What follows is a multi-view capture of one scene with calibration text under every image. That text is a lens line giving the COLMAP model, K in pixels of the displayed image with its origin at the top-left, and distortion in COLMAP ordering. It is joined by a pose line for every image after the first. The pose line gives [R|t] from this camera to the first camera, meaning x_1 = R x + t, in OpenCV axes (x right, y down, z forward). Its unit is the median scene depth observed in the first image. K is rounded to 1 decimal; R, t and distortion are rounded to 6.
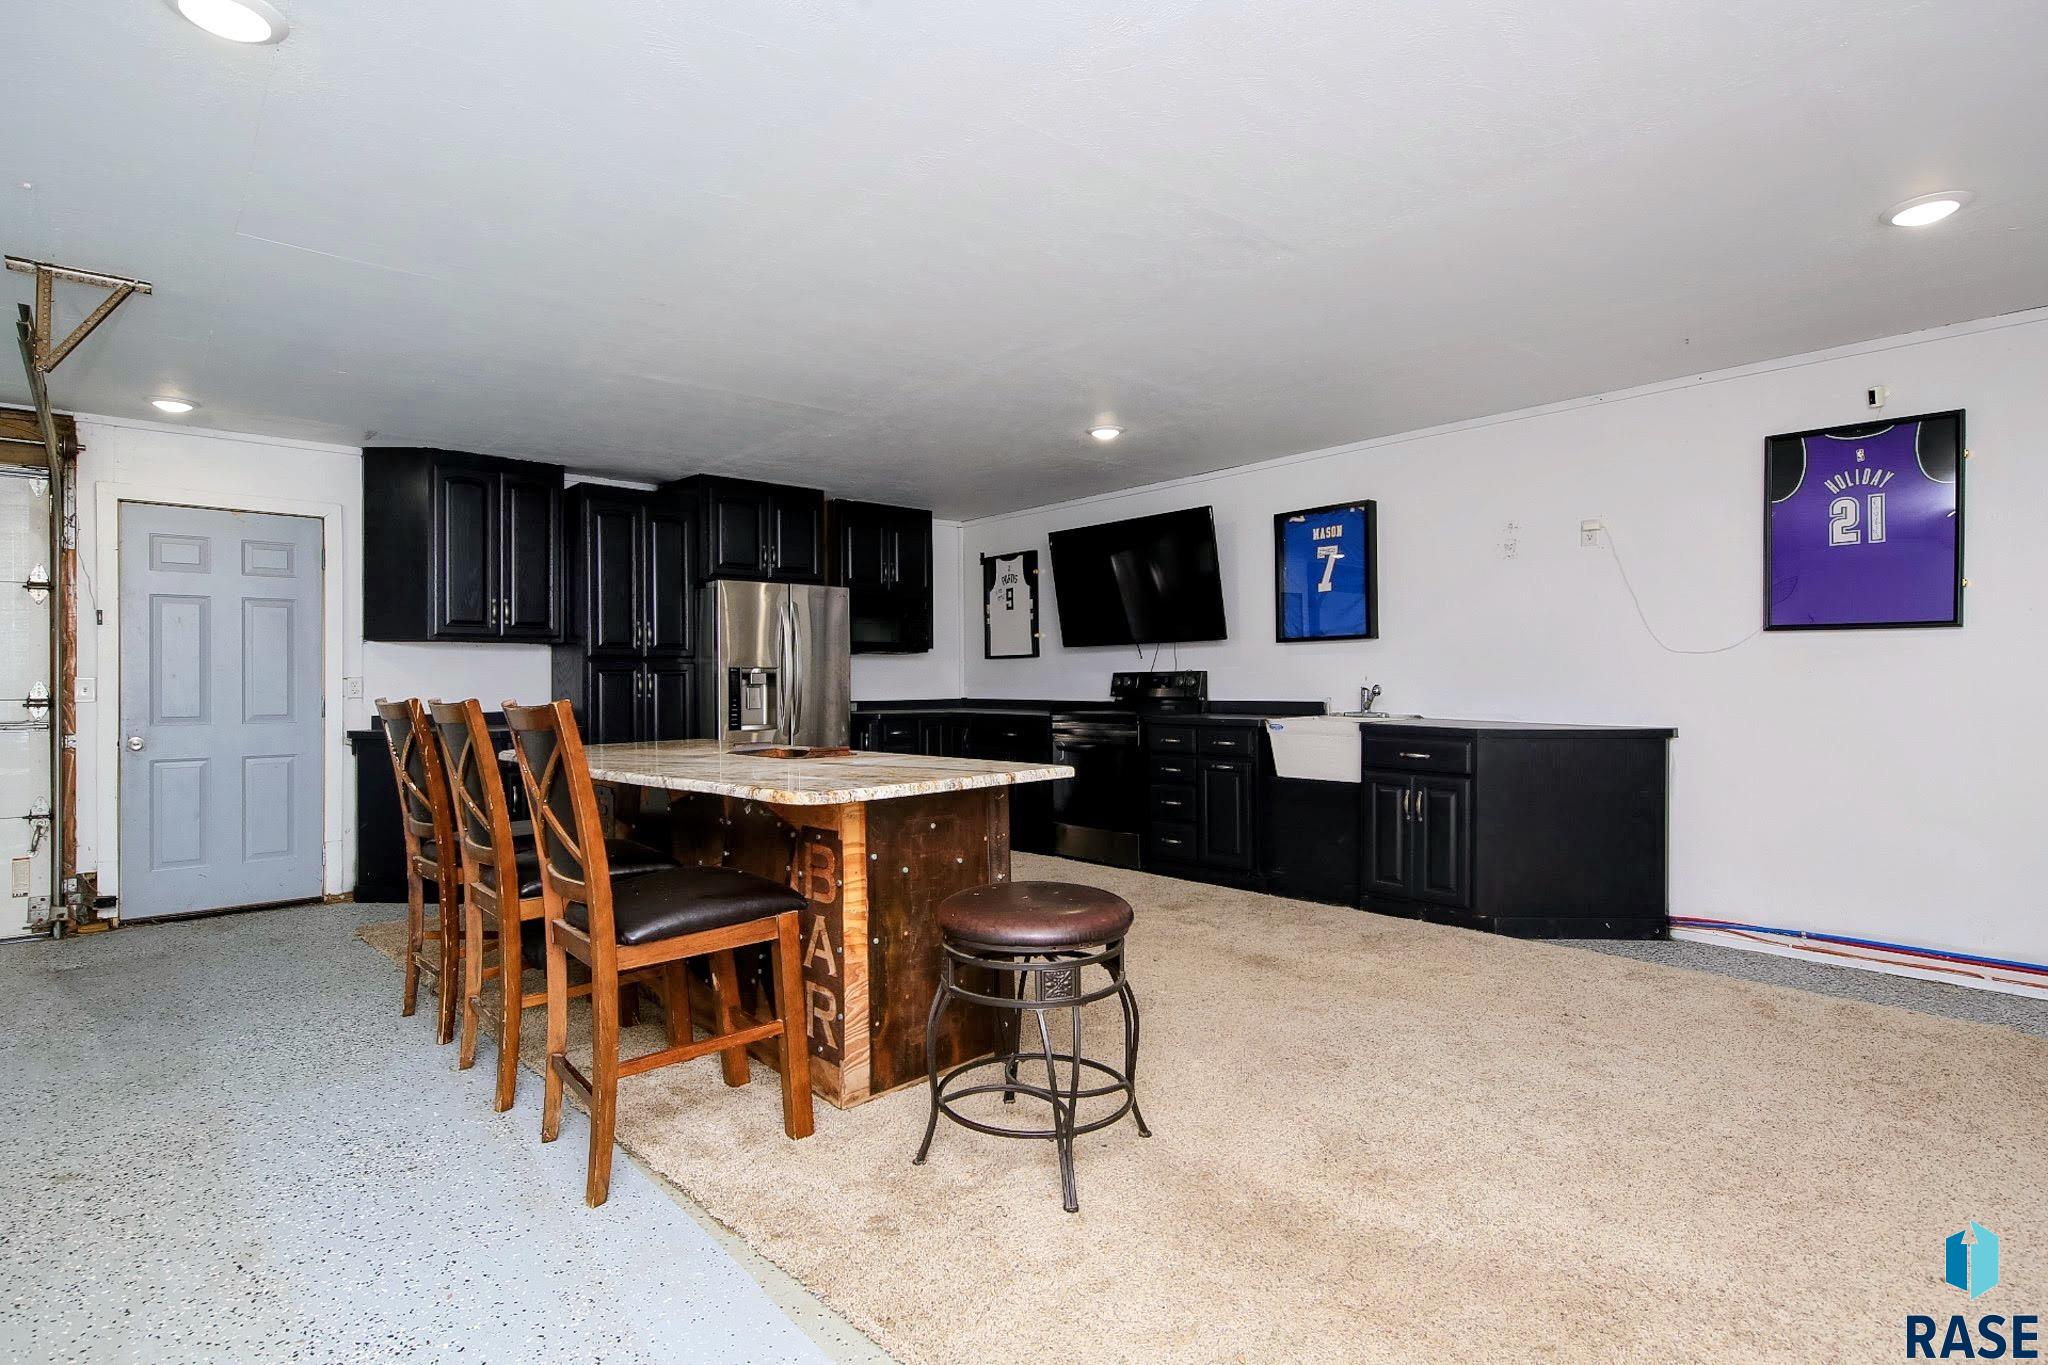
lens RADIAL K [[1010.9, 0, 1018.6], [0, 1010.9, 677.1], [0, 0, 1]] dist [0.014886, -0.000843]
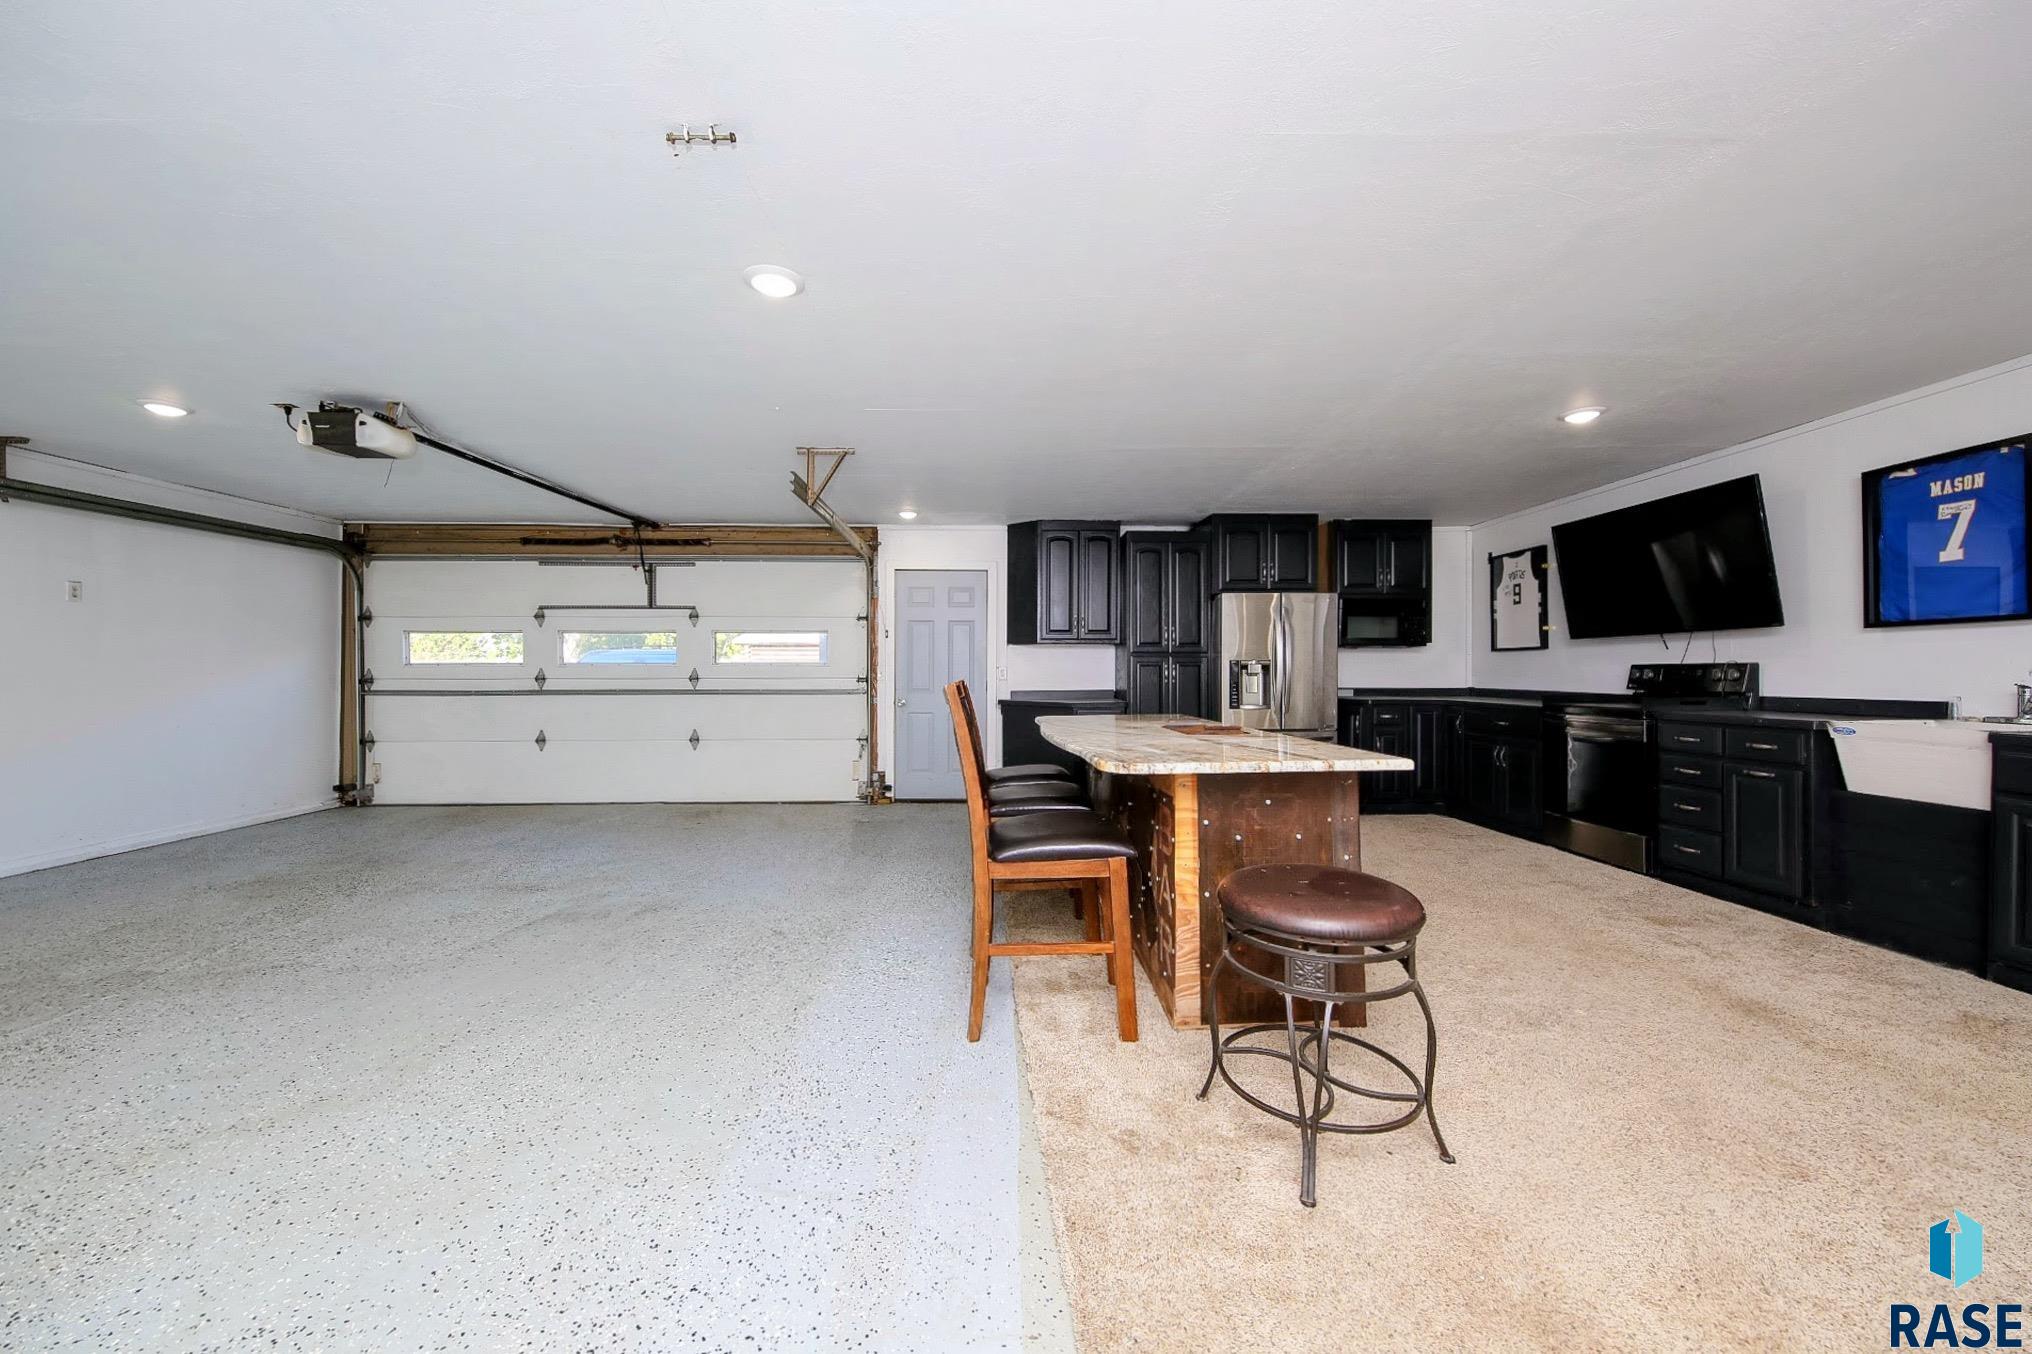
lens RADIAL K [[740.0, 0, 1014.5], [0, 740.0, 671.3], [0, 0, 1]] dist [0.011849, -0.005859]
pose [[0.769223, 0.006847, -0.638943, 0.123996], [-0.003105, 0.999971, 0.006979, -0.001226], [0.638973, -0.003384, 0.769222, 0.106736]]
